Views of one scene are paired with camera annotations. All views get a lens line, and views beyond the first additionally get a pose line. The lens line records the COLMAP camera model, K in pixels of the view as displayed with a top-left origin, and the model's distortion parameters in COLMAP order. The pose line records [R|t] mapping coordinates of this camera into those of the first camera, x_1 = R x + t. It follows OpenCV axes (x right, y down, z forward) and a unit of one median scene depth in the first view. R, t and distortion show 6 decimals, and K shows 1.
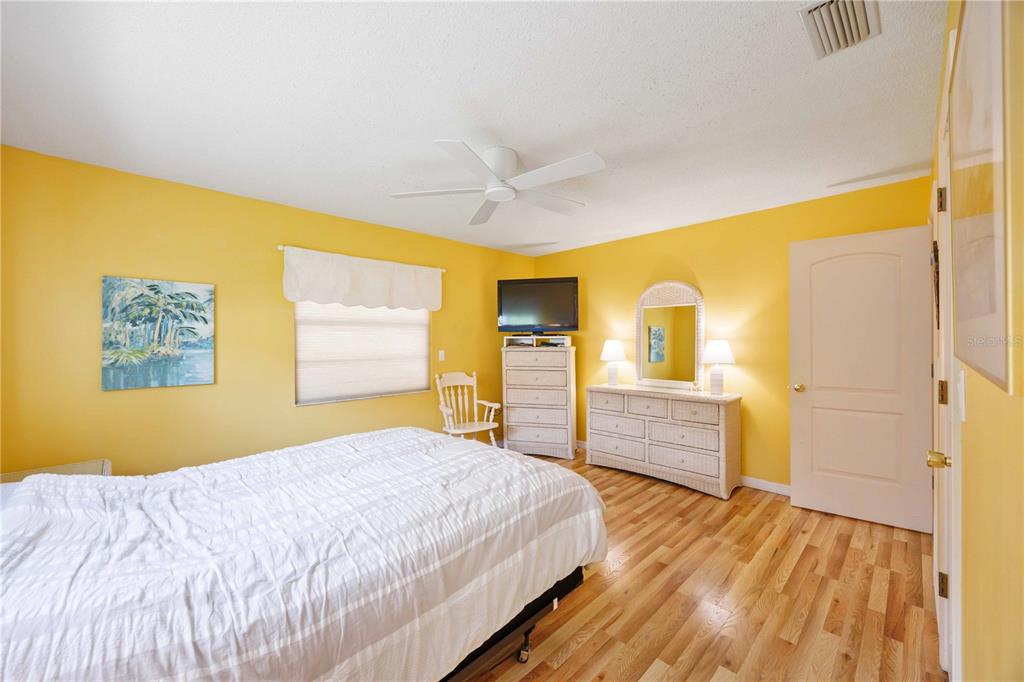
lens RADIAL K [[397.6, 0, 515.4], [0, 397.6, 341.1], [0, 0, 1]] dist [-0.000677, 0.000018]
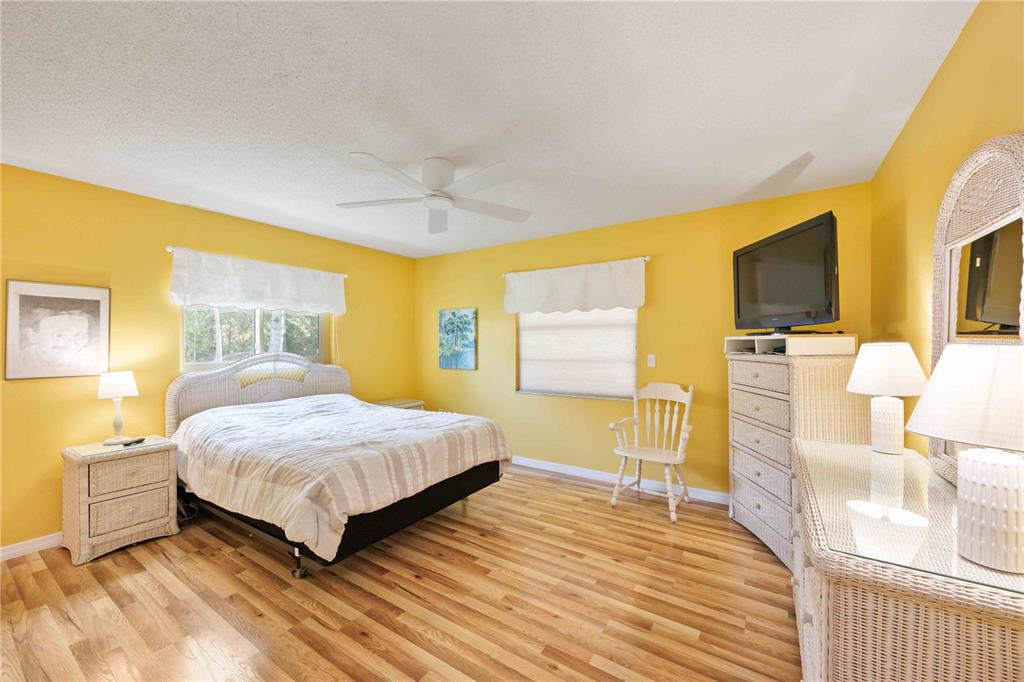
lens RADIAL K [[397.6, 0, 506.5], [0, 397.6, 342.8], [0, 0, 1]] dist [-0.000677, 0.000018]
pose [[0.198636, 0.001569, -0.980072, 0.746166], [0.000070, 0.999999, 0.001615, -0.003811], [0.980073, -0.000389, 0.198635, 0.710135]]
